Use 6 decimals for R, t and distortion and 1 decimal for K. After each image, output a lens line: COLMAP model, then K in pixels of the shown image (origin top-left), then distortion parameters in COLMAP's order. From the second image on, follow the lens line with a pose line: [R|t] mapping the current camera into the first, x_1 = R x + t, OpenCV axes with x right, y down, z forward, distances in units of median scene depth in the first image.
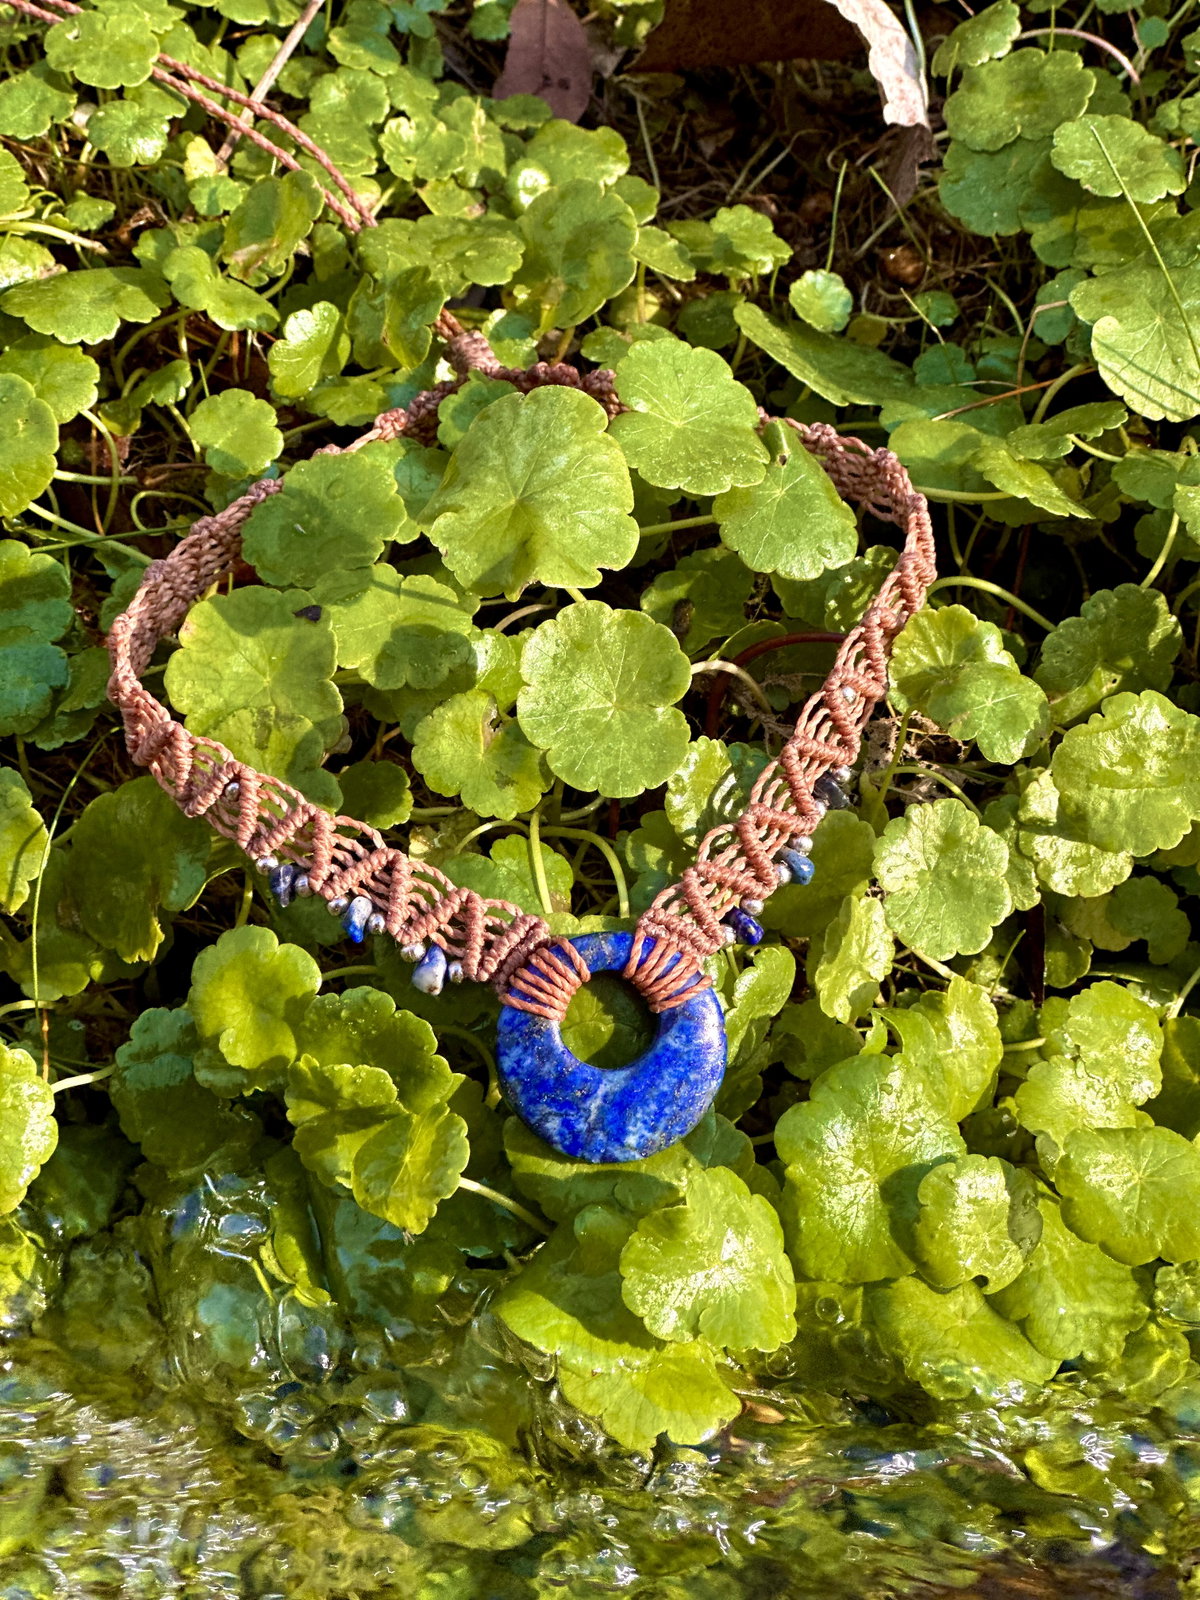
lens RADIAL K [[3878.4, 0, 598.6], [0, 3878.4, 789.8], [0, 0, 1]] dist [-0.611361, 0.000000]
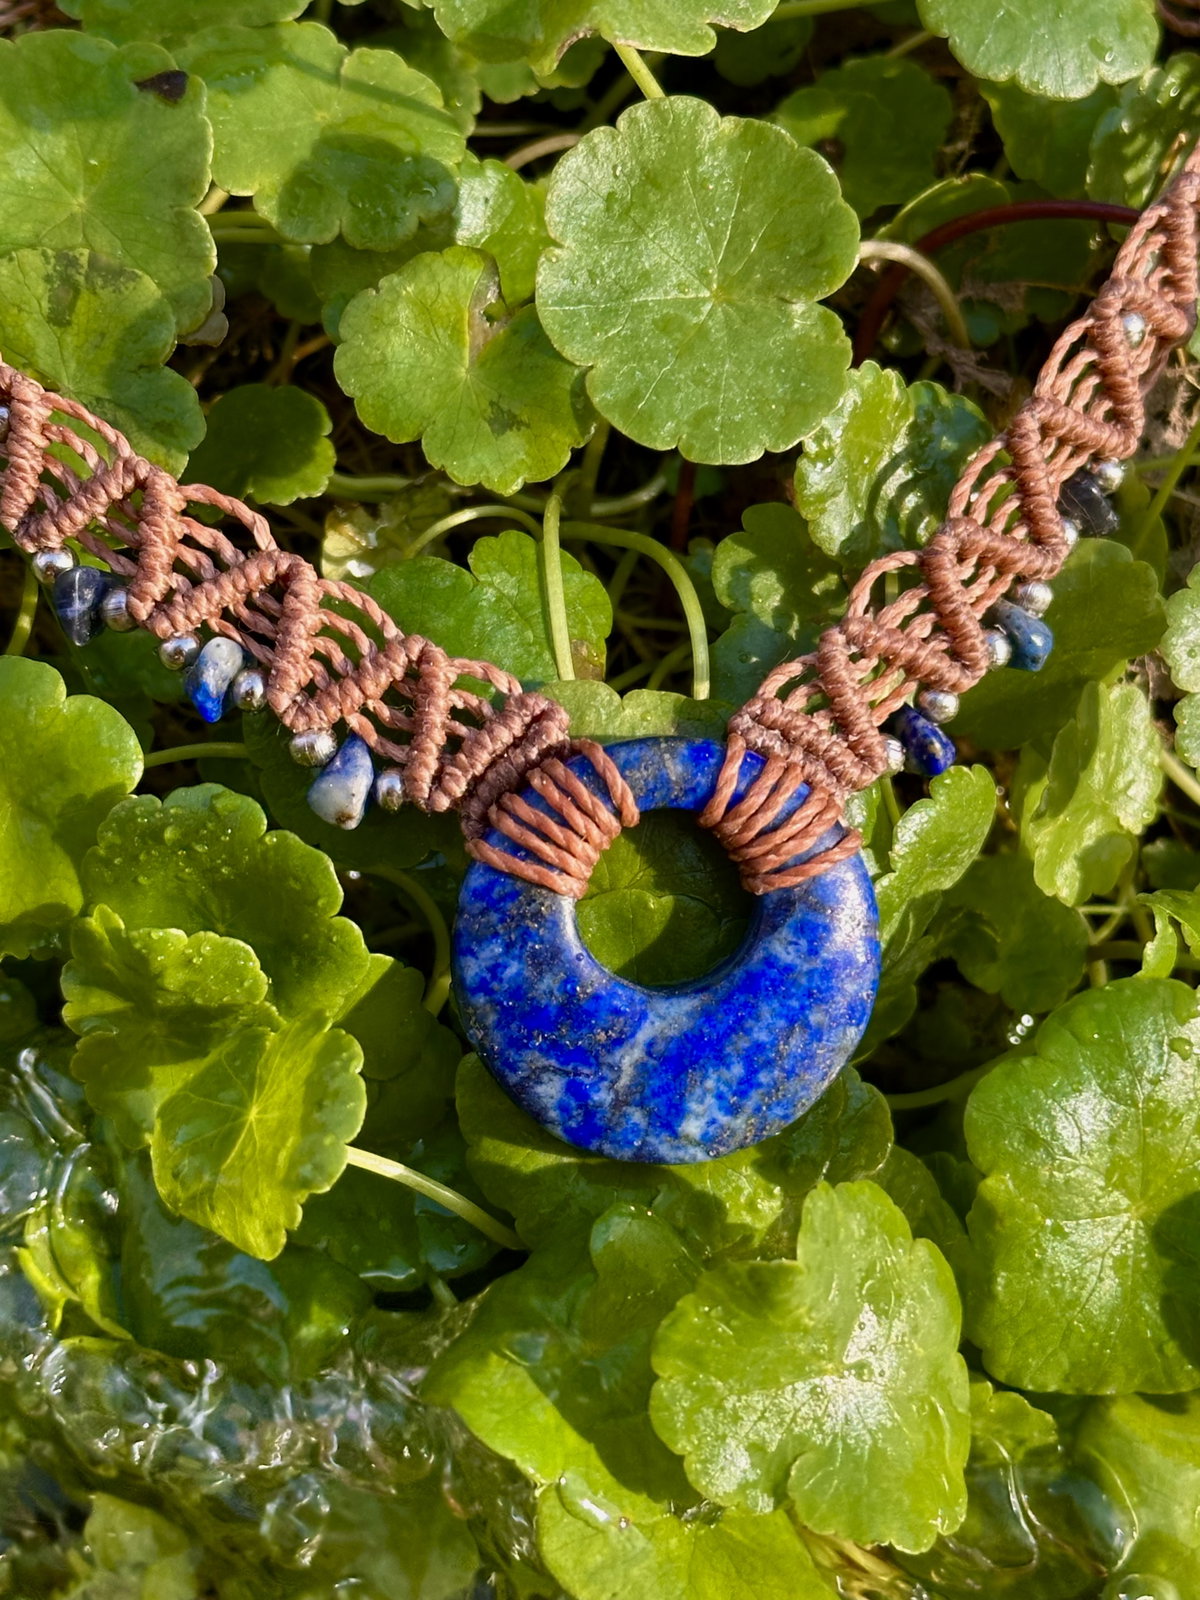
lens RADIAL K [[3575.6, 0, 593.9], [0, 3575.6, 762.0], [0, 0, 1]] dist [0.075460, 0.000000]
pose [[0.997144, 0.072310, 0.021781, -0.019469], [-0.074010, 0.993061, 0.091391, -0.004449], [-0.015022, -0.092742, 0.995577, 0.499443]]
